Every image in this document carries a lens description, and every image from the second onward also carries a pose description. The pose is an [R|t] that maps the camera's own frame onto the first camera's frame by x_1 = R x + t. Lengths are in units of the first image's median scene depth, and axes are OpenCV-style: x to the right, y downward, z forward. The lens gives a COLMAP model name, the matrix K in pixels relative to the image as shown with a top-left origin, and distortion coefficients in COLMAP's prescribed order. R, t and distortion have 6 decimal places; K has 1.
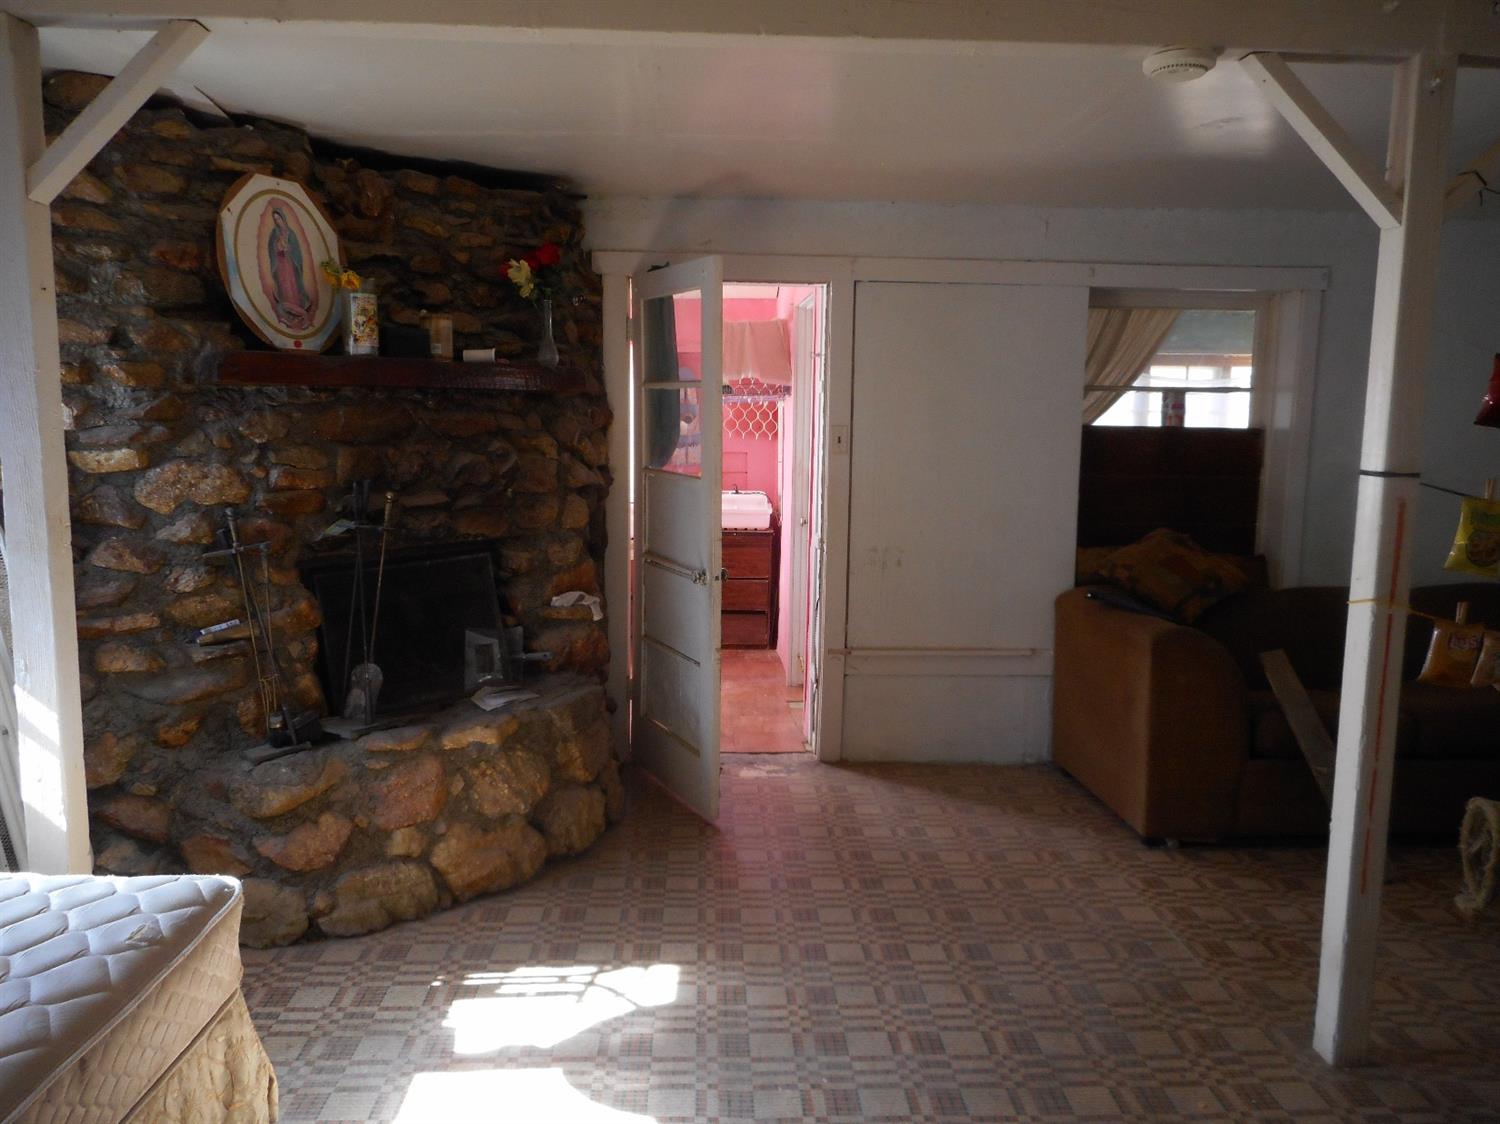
lens RADIAL K [[1100.7, 0, 750.9], [0, 1100.7, 560.5], [0, 0, 1]] dist [0.002814, -0.000222]
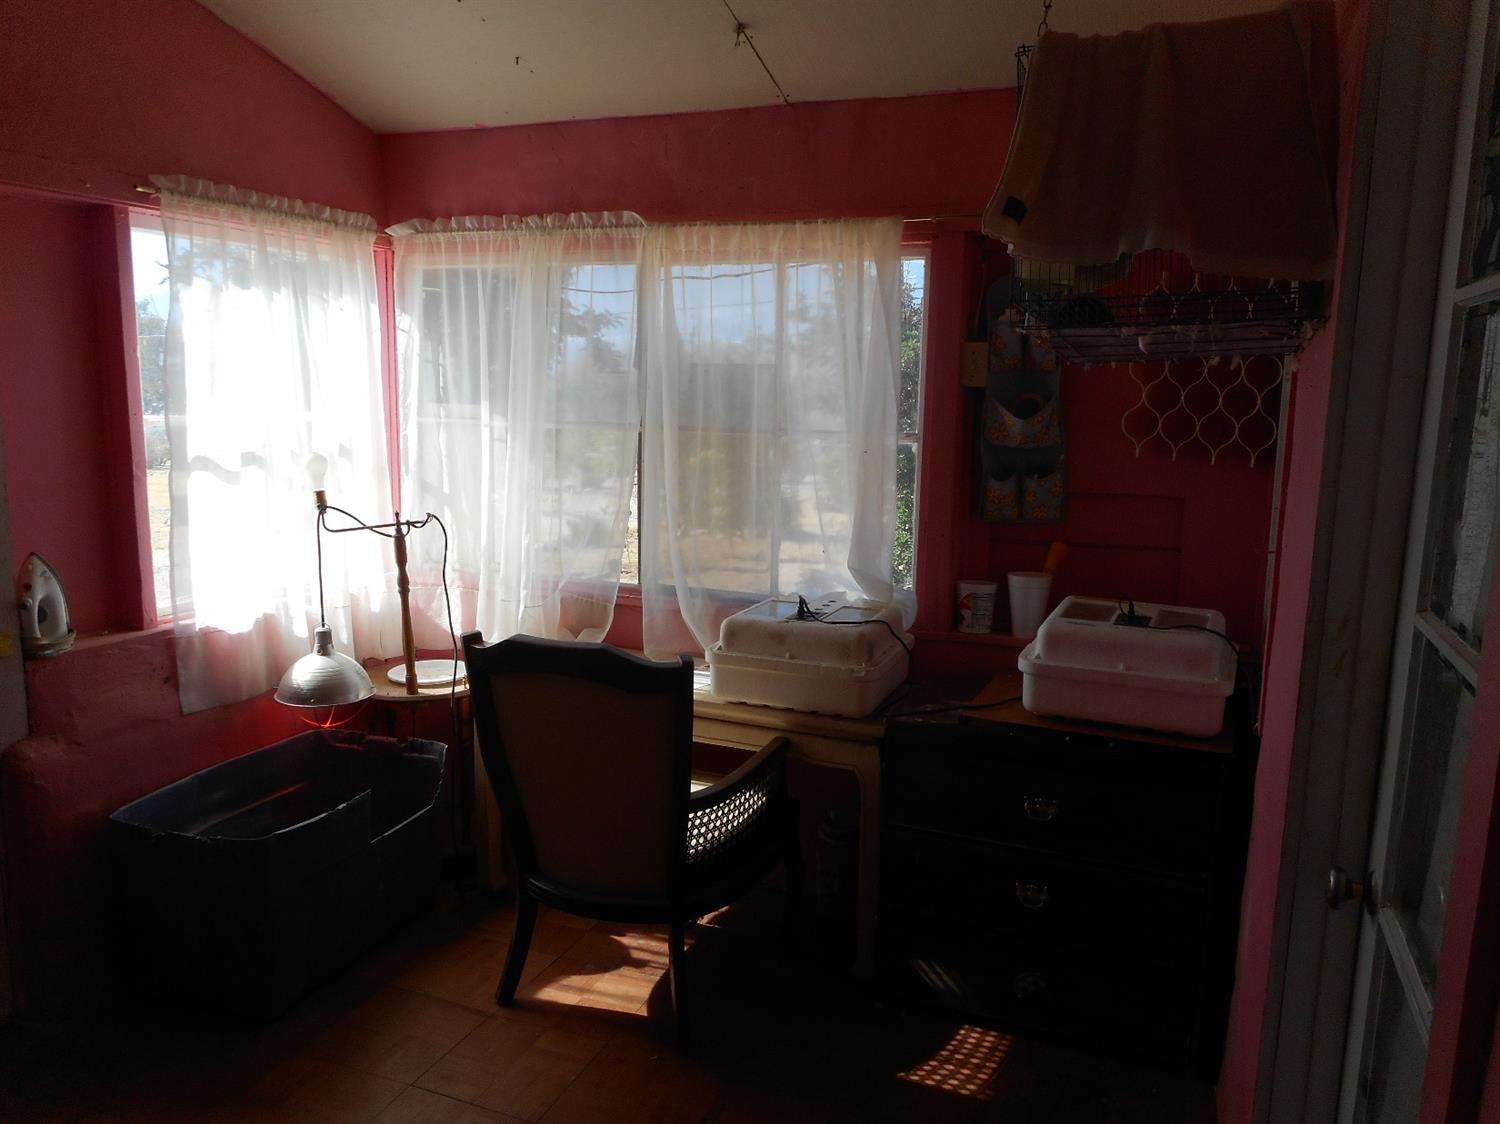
lens RADIAL K [[1100.7, 0, 748.0], [0, 1100.7, 569.9], [0, 0, 1]] dist [0.002814, -0.000222]
pose [[0.903376, 0.078832, -0.421541, 0.023484], [-0.067251, 0.996839, 0.042297, -0.081904], [0.423543, -0.009861, 0.905822, 0.612599]]
